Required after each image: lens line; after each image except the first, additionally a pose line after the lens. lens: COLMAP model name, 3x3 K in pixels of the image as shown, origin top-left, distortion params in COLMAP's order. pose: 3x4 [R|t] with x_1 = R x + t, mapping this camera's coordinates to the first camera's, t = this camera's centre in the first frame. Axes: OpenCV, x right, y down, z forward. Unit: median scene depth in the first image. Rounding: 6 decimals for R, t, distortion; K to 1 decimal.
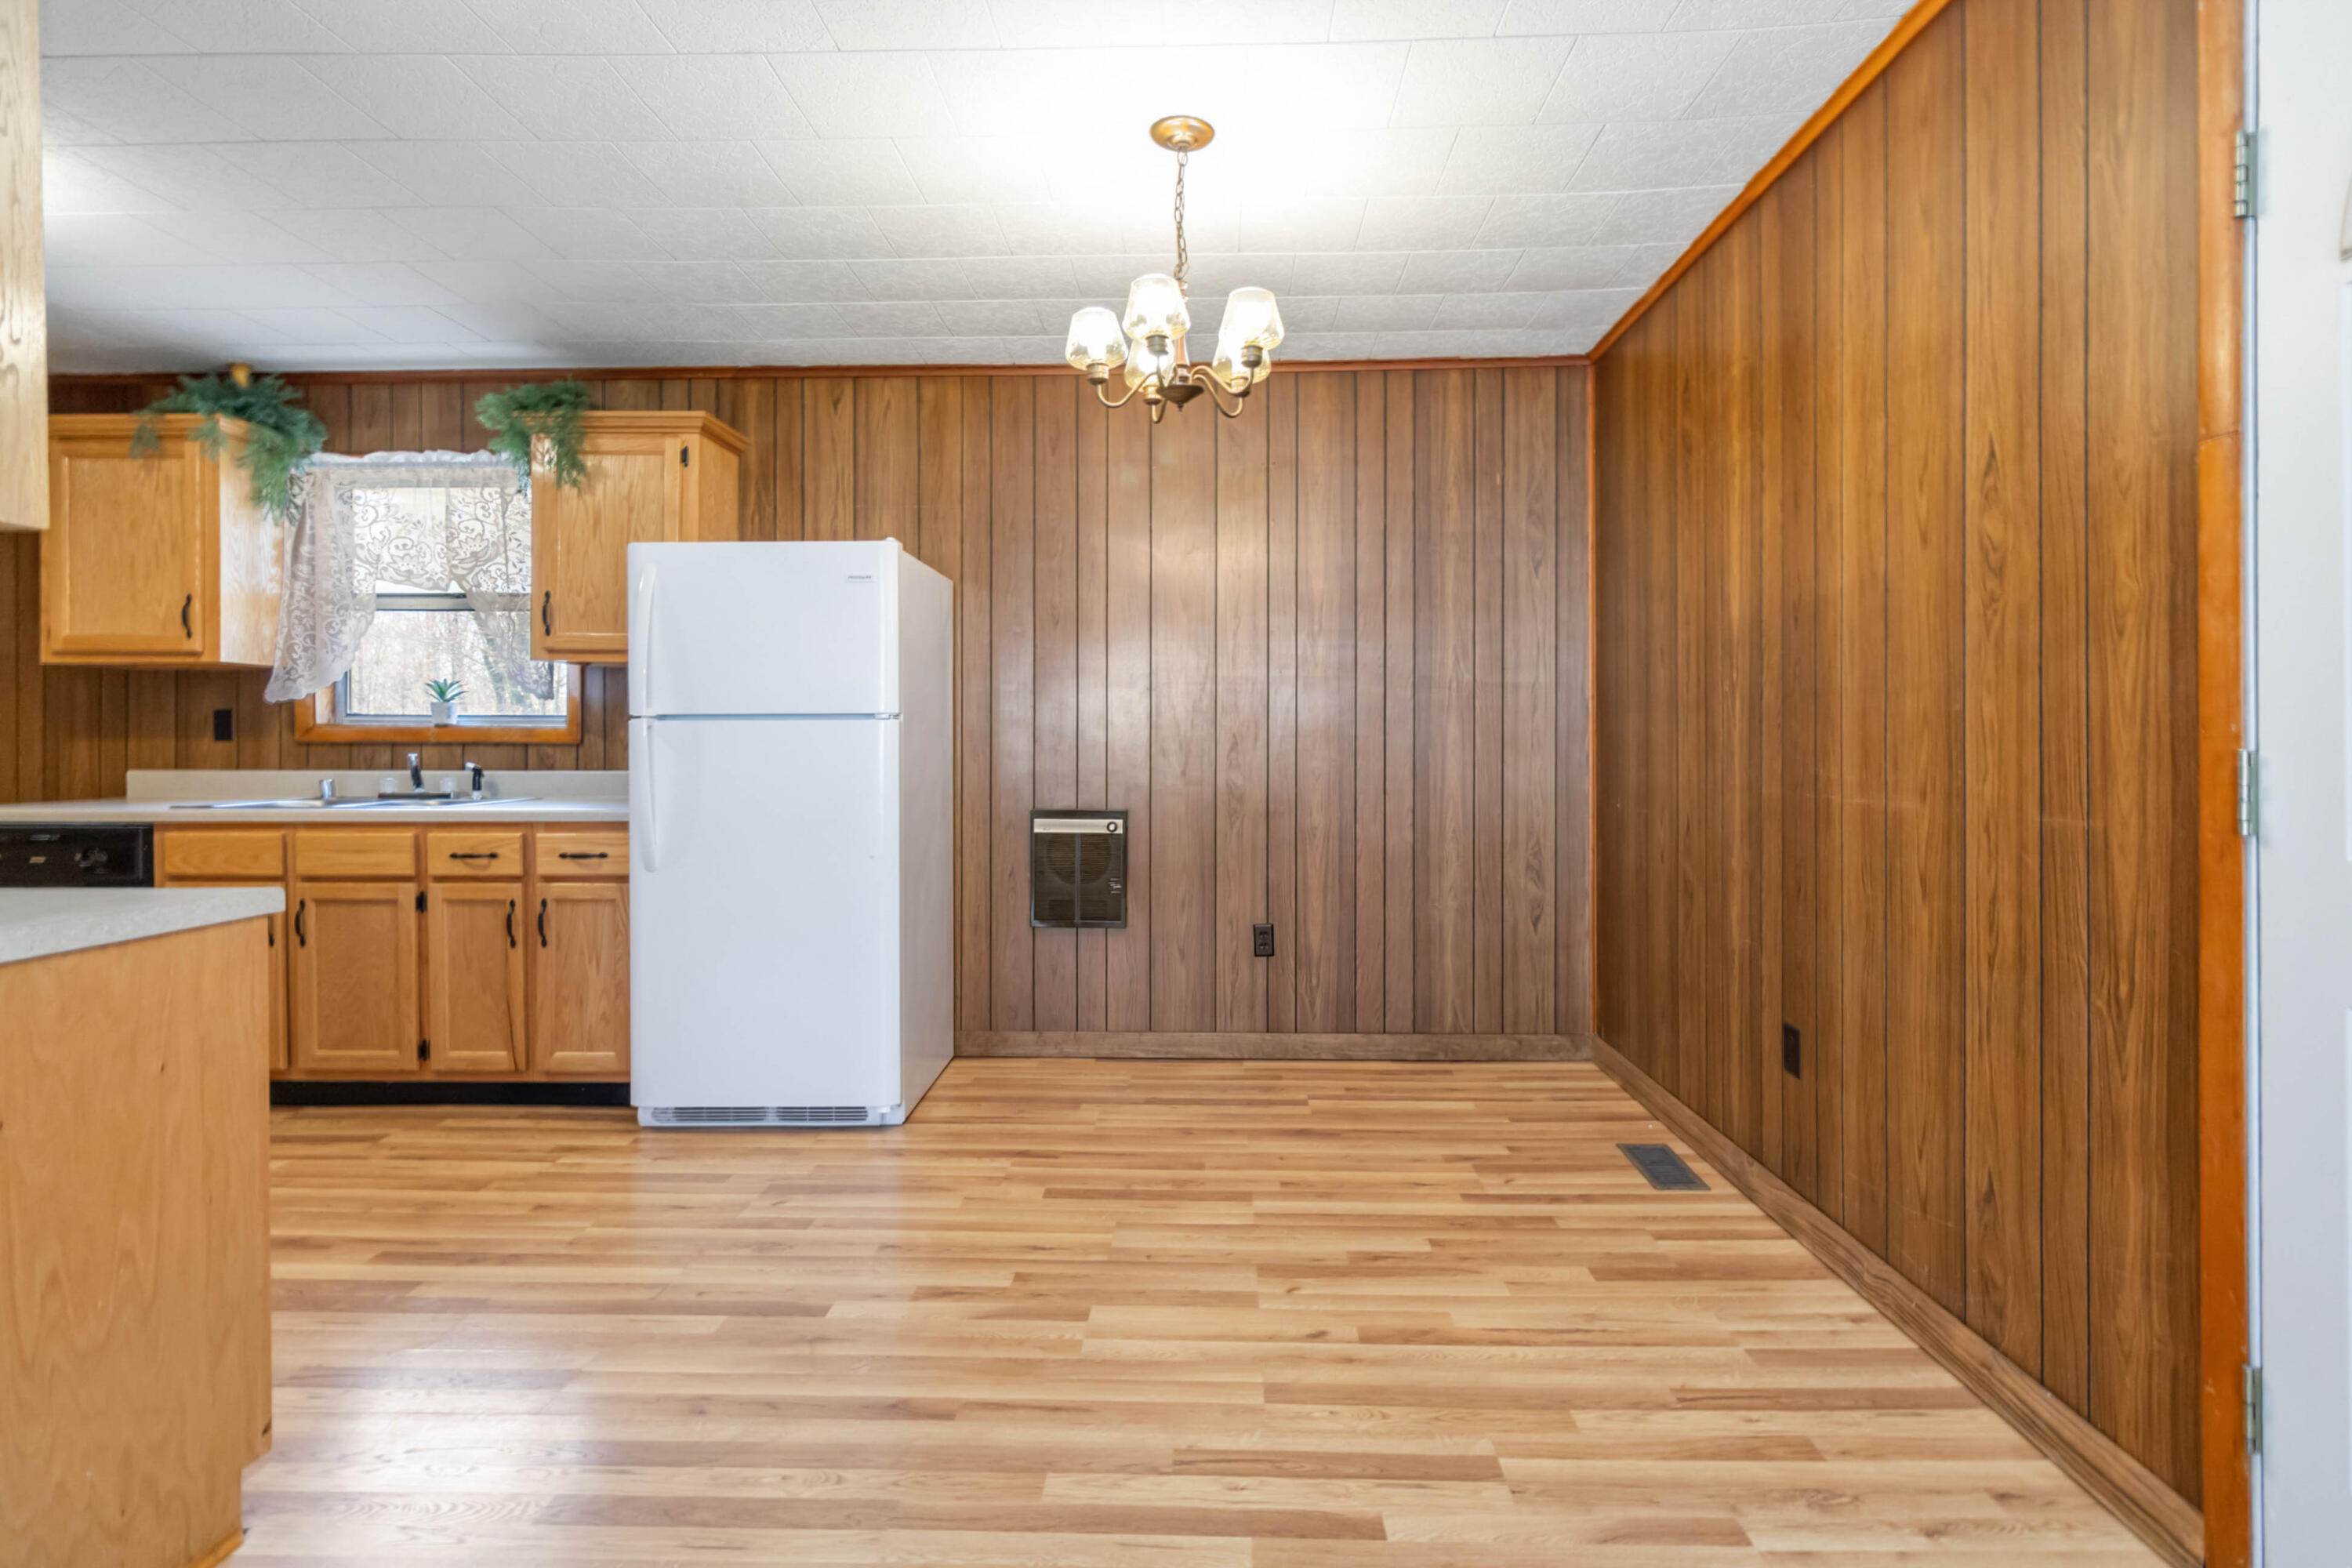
lens RADIAL K [[1111.3, 0, 1192.8], [0, 1111.3, 748.2], [0, 0, 1]] dist [0.000450, 0.000962]
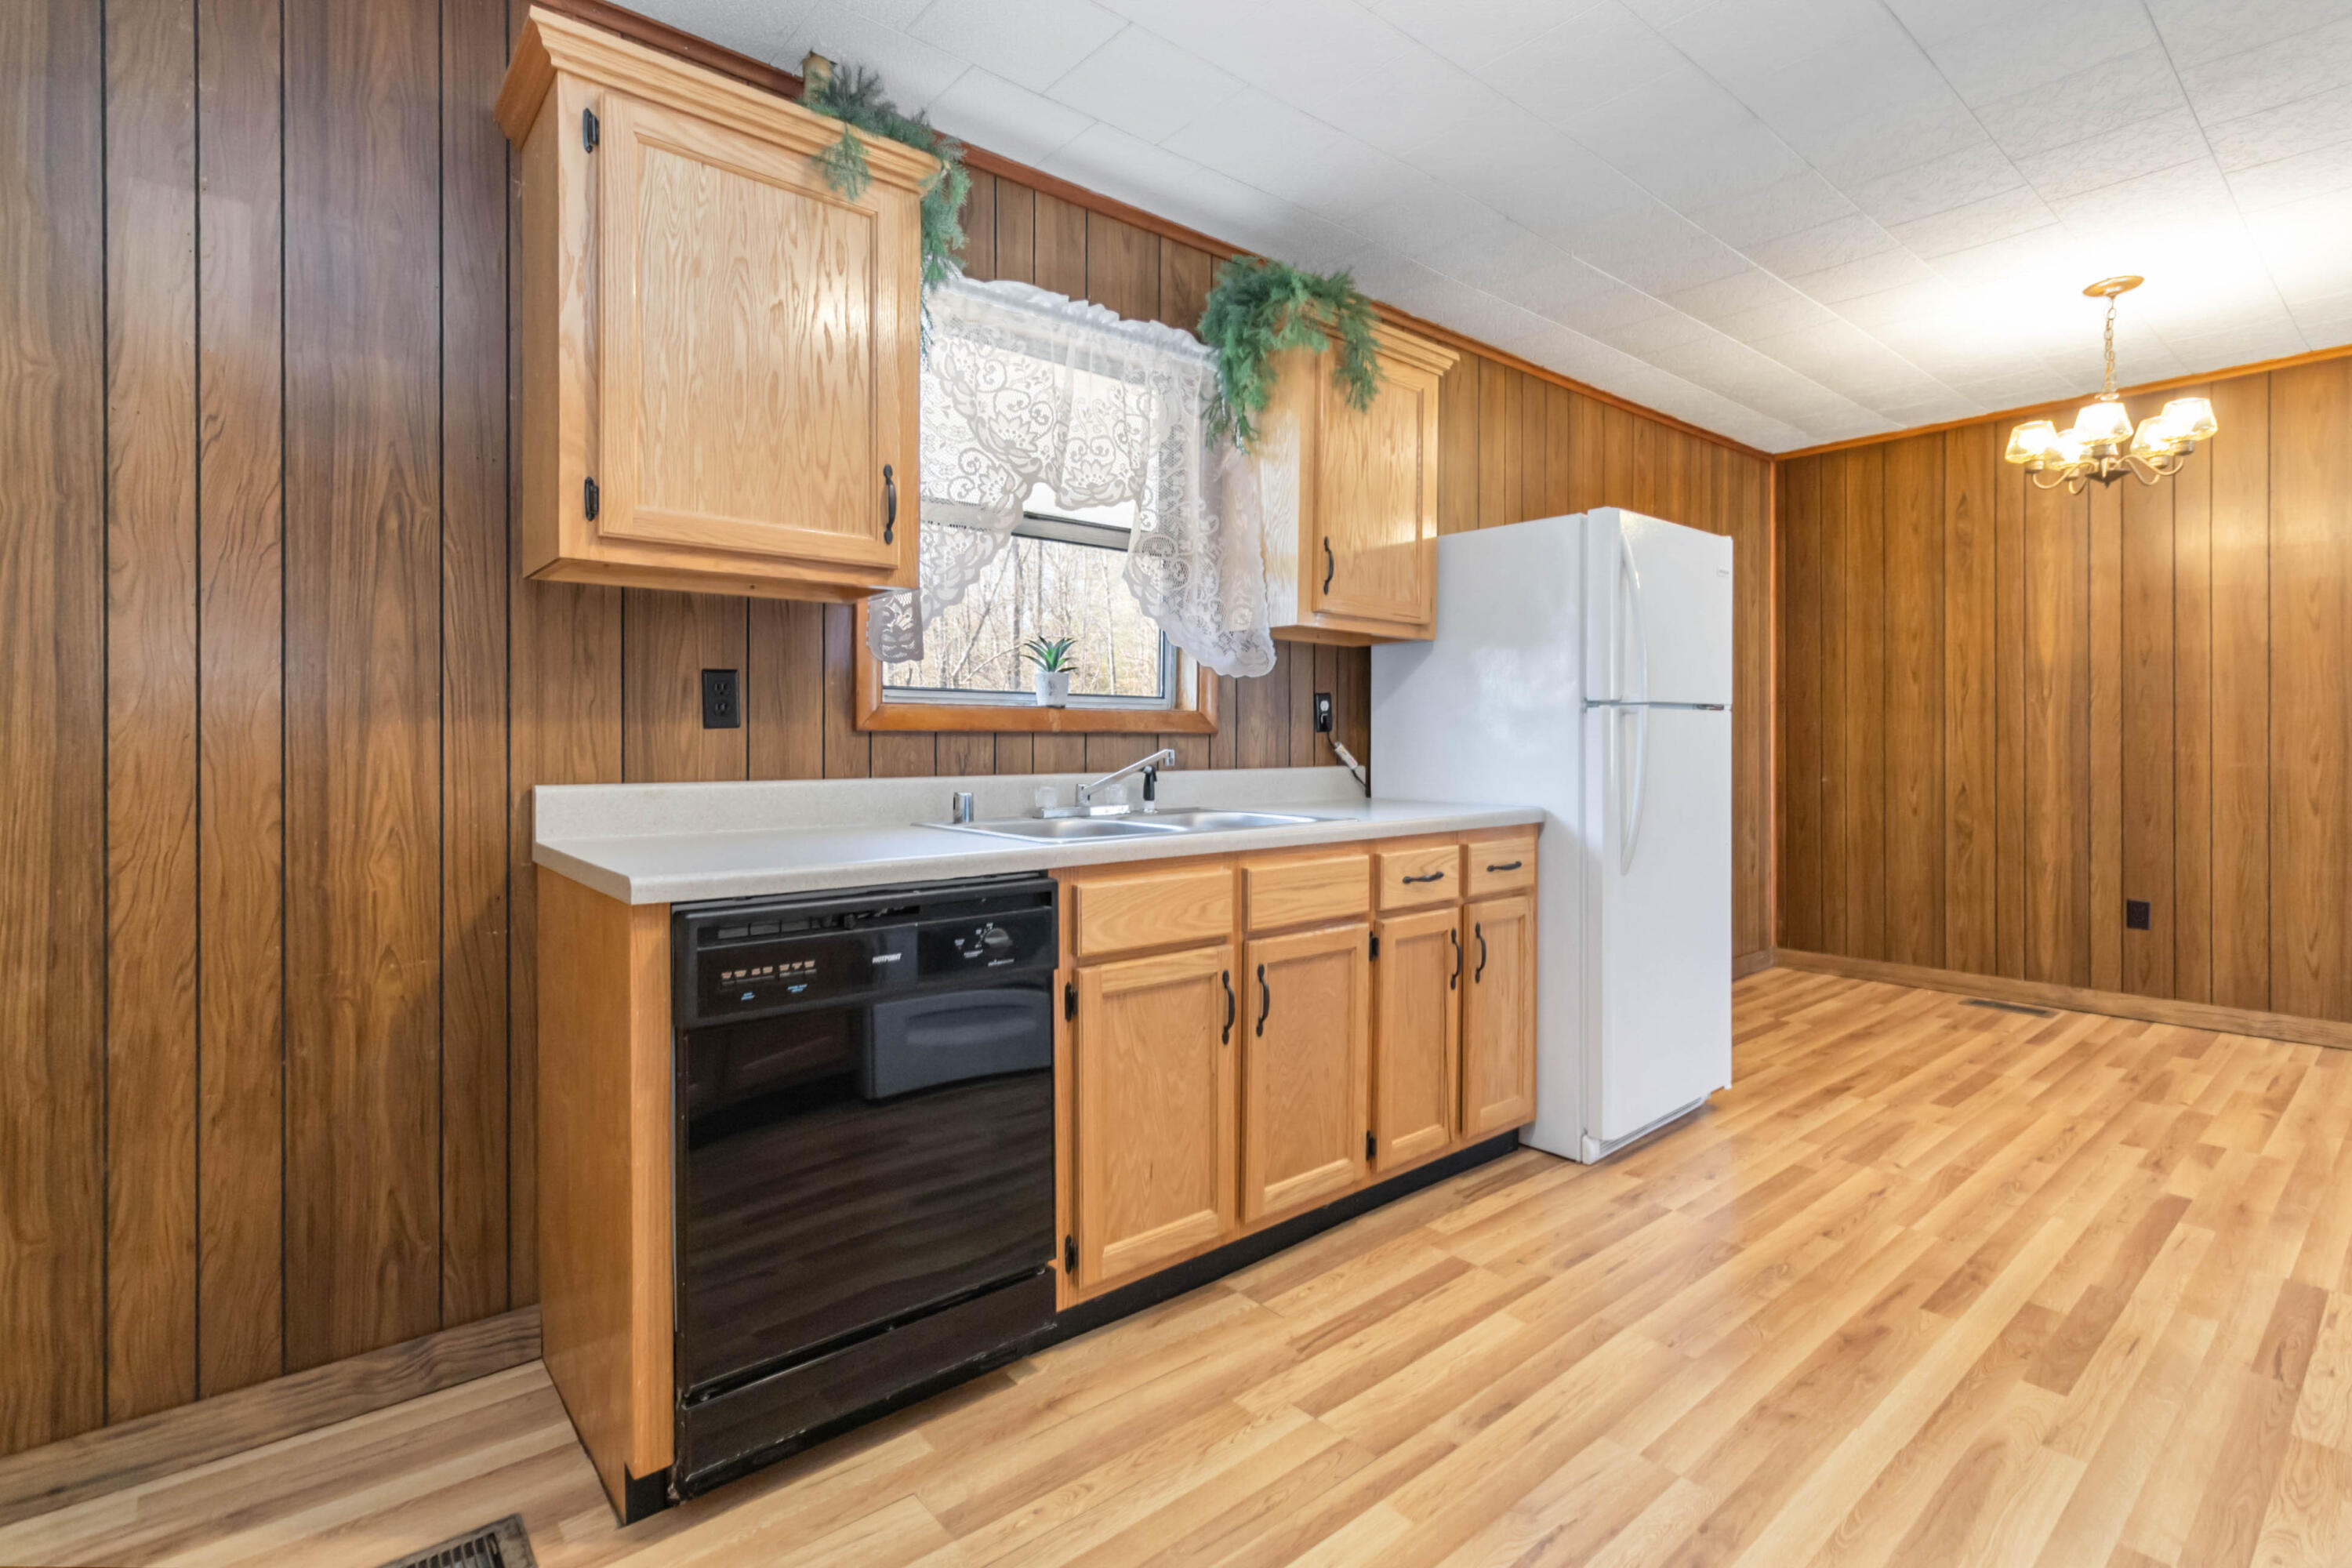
lens RADIAL K [[1111.3, 0, 1176.2], [0, 1111.3, 743.6], [0, 0, 1]] dist [0.000450, 0.000962]
pose [[0.747646, -0.003347, 0.664089, -1.253635], [0.005167, 0.999986, -0.000778, 0.003024], [-0.664077, 0.004013, 0.747653, 0.522957]]
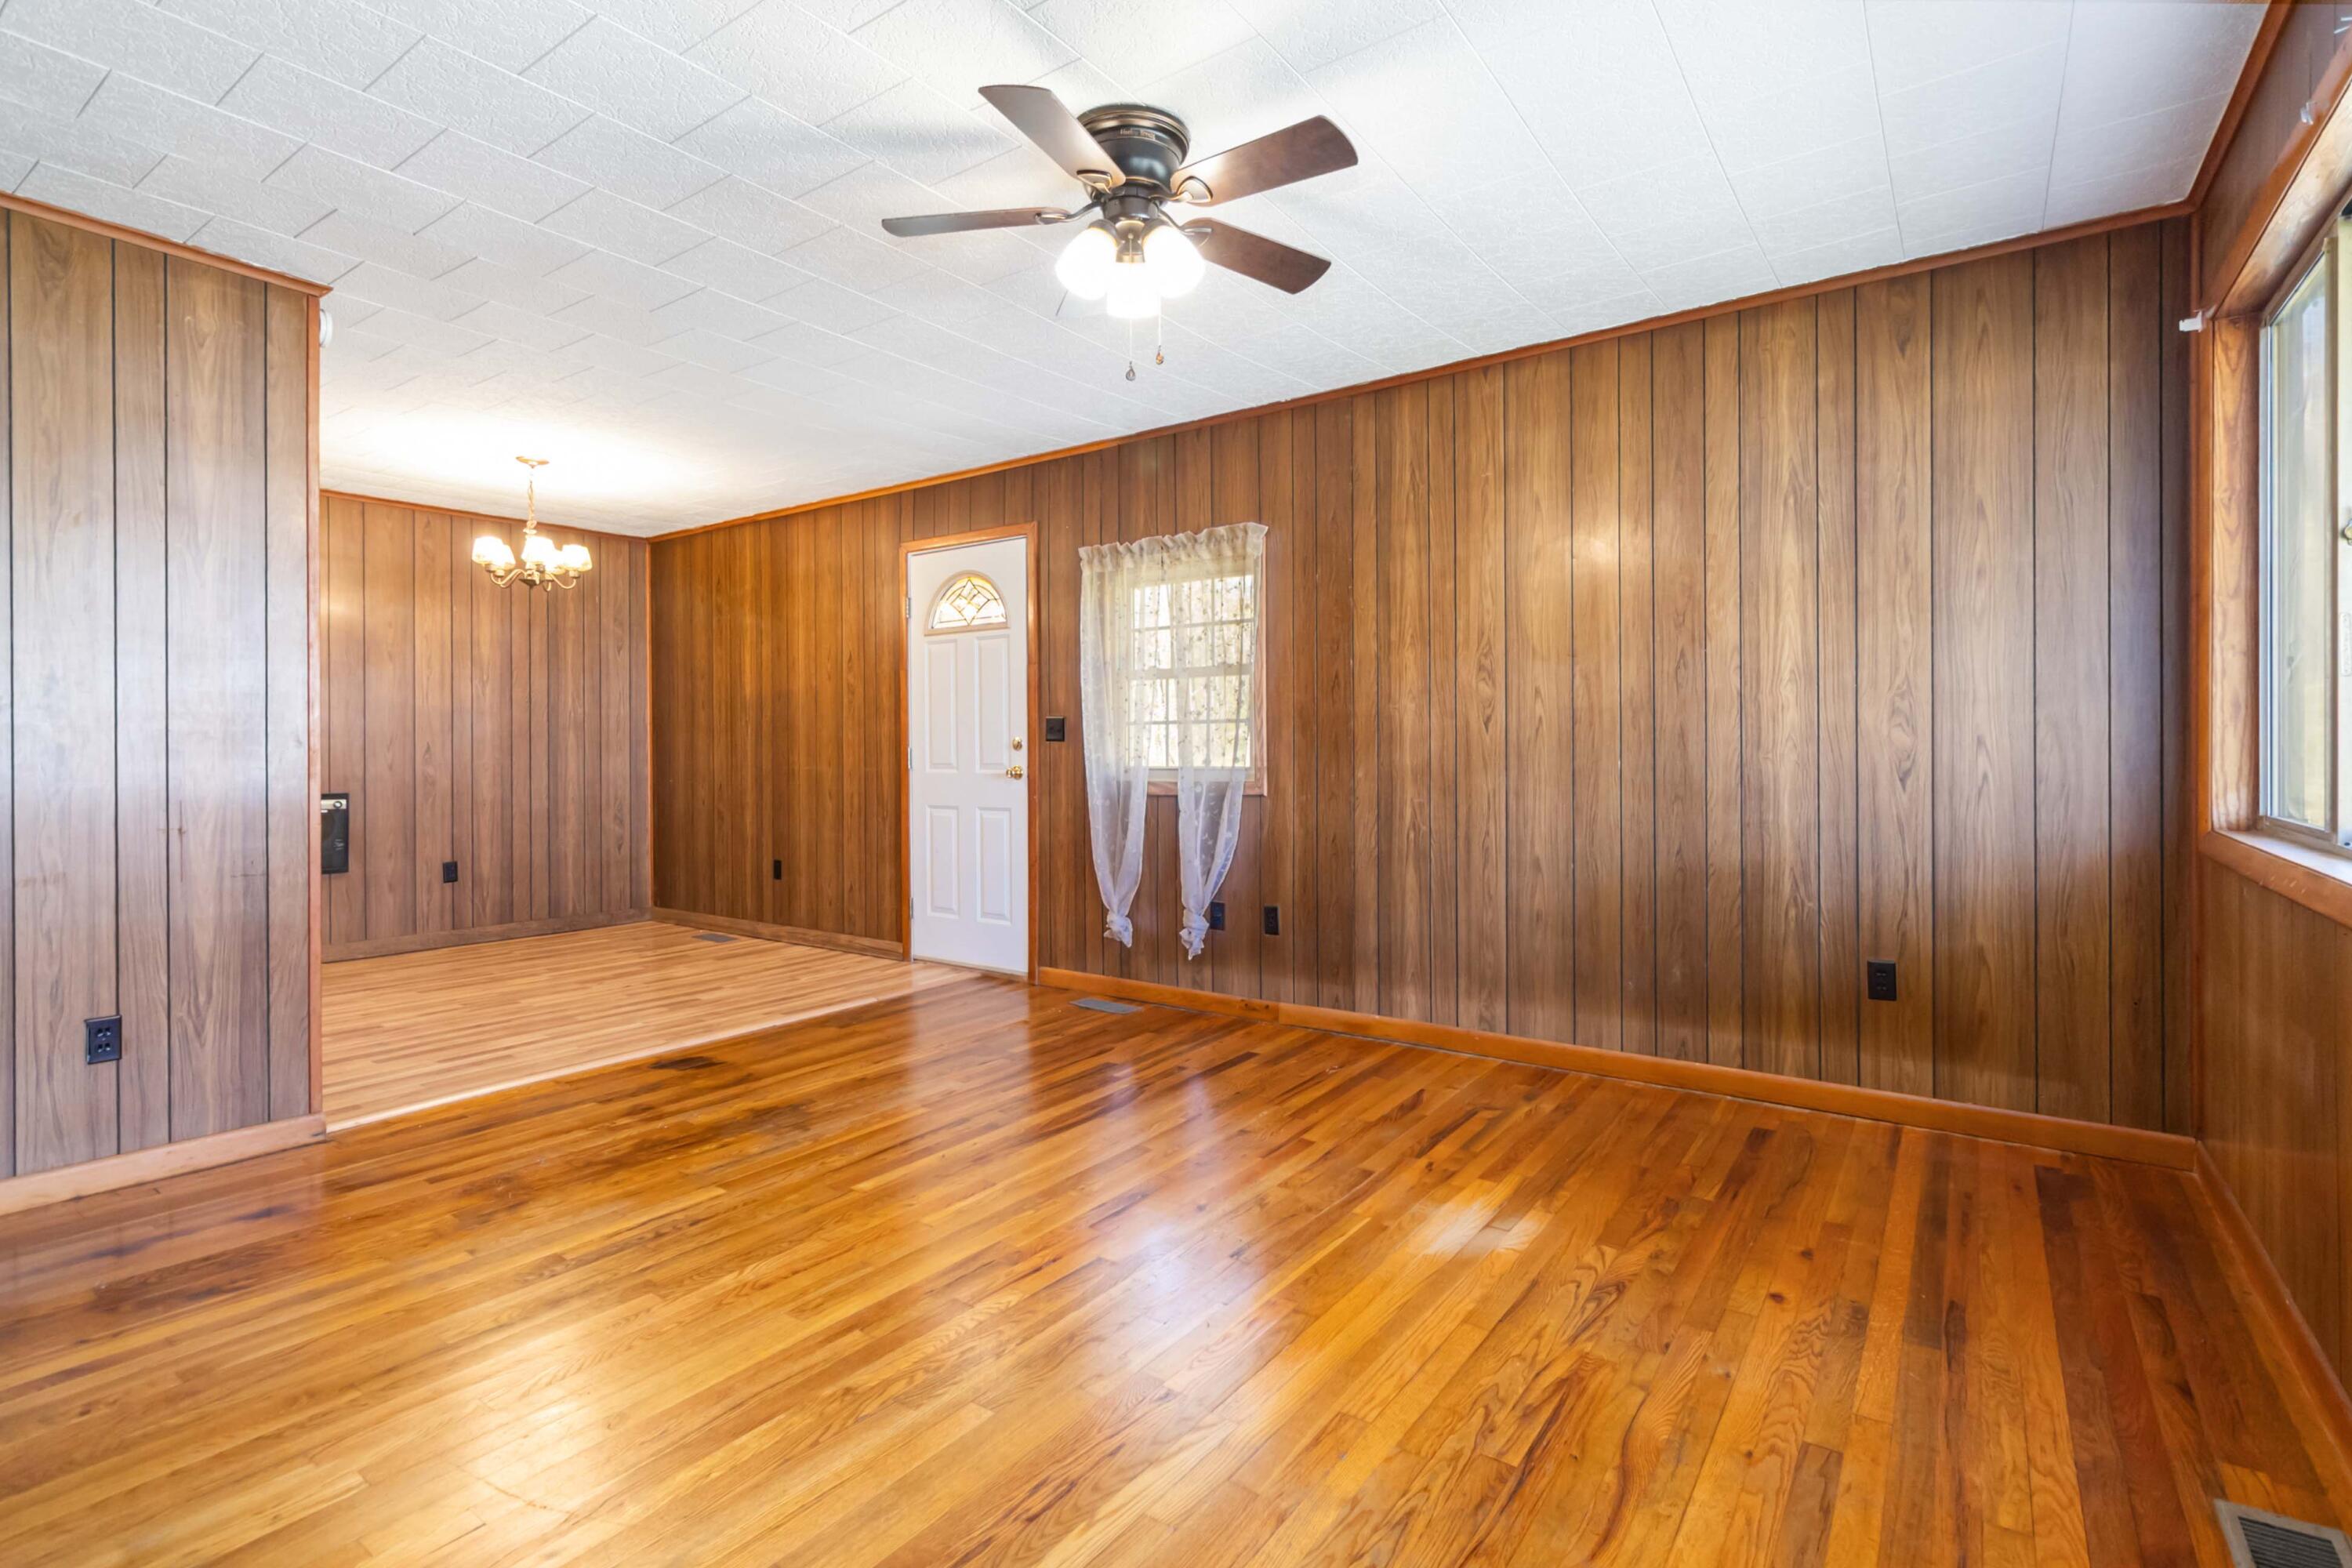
lens RADIAL K [[1111.3, 0, 1184.9], [0, 1111.3, 756.4], [0, 0, 1]] dist [0.000450, 0.000962]
pose [[0.558173, -0.004585, 0.829712, -0.761789], [0.006018, 0.999981, 0.001477, 0.013693], [-0.829703, 0.004169, 0.558190, -0.861926]]
